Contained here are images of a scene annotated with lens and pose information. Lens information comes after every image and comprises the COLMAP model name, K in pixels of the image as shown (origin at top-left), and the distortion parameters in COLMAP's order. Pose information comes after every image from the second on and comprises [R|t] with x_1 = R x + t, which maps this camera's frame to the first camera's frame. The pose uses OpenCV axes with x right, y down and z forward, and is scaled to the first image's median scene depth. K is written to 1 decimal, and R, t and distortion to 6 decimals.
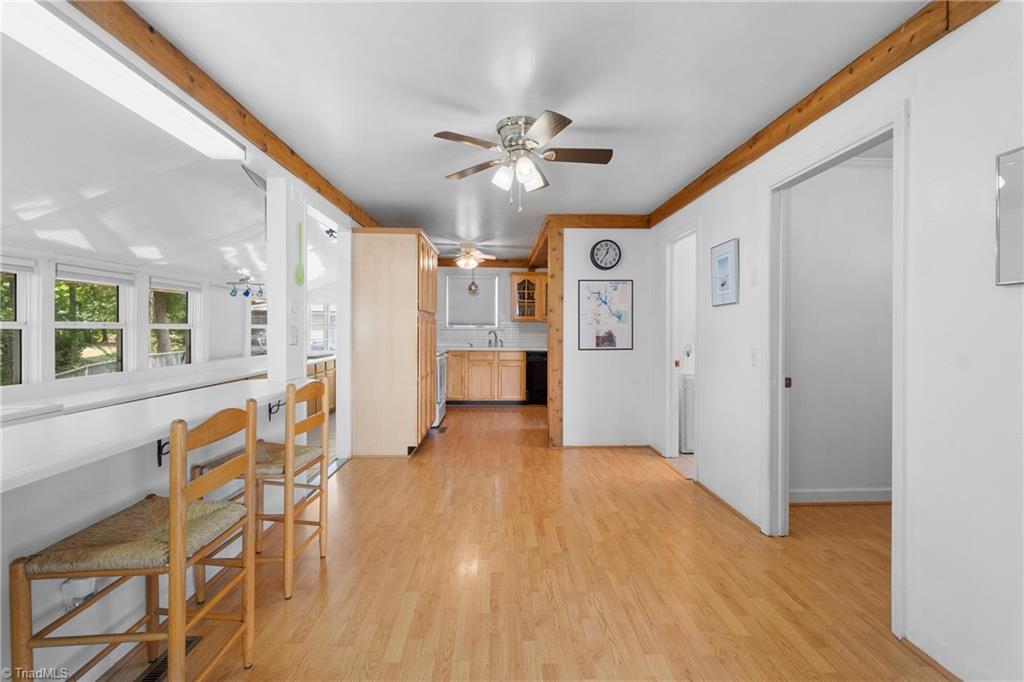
lens RADIAL K [[454.0, 0, 509.7], [0, 454.0, 336.7], [0, 0, 1]] dist [-0.008636, 0.001158]
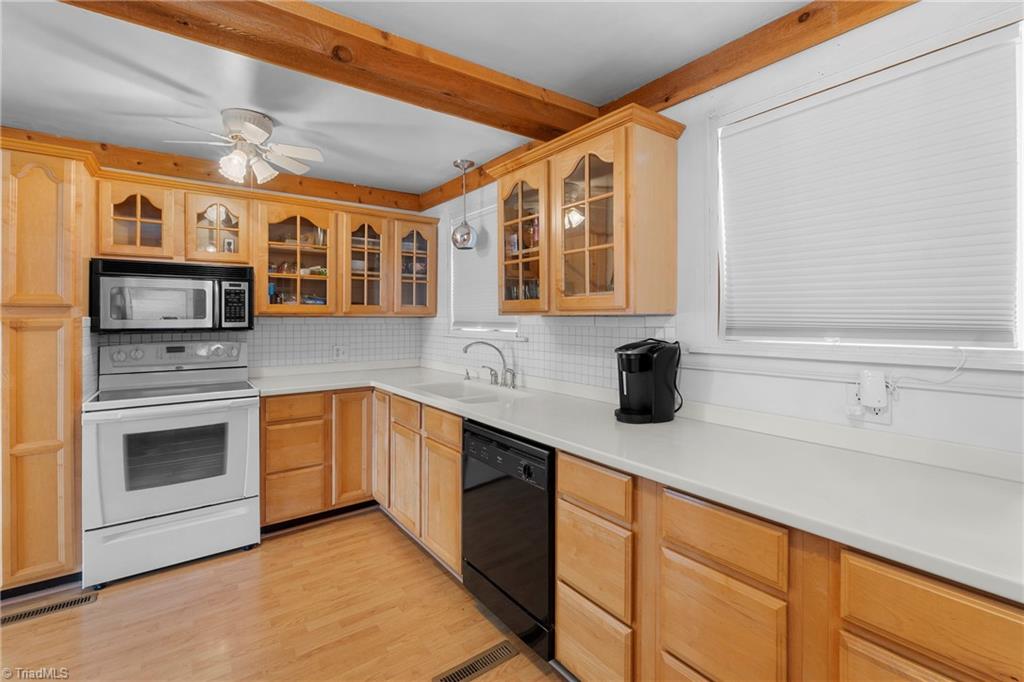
lens RADIAL K [[454.0, 0, 521.2], [0, 454.0, 315.9], [0, 0, 1]] dist [-0.008636, 0.001158]
pose [[0.571489, -0.014694, -0.820478, 0.281118], [-0.010745, 0.999620, -0.025387, -0.025291], [0.820539, 0.023325, 0.571114, 0.798977]]
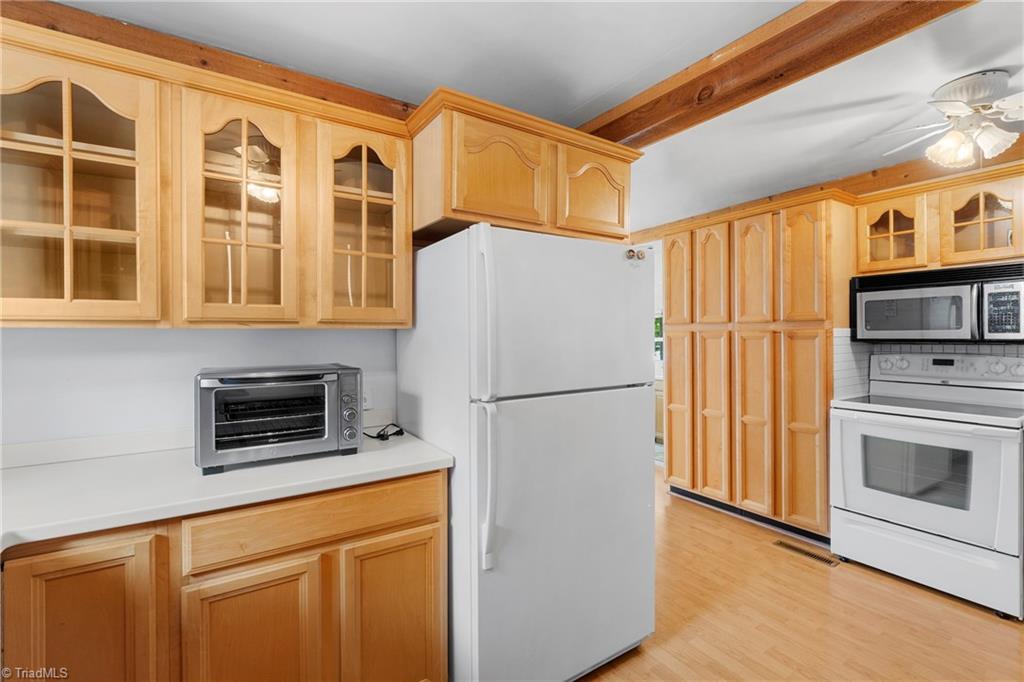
lens RADIAL K [[454.0, 0, 517.0], [0, 454.0, 337.0], [0, 0, 1]] dist [-0.008636, 0.001158]
pose [[-0.851505, 0.001810, -0.524344, 0.272525], [-0.011247, 0.999701, 0.021716, -0.027293], [0.524226, 0.024389, -0.851230, 0.903213]]
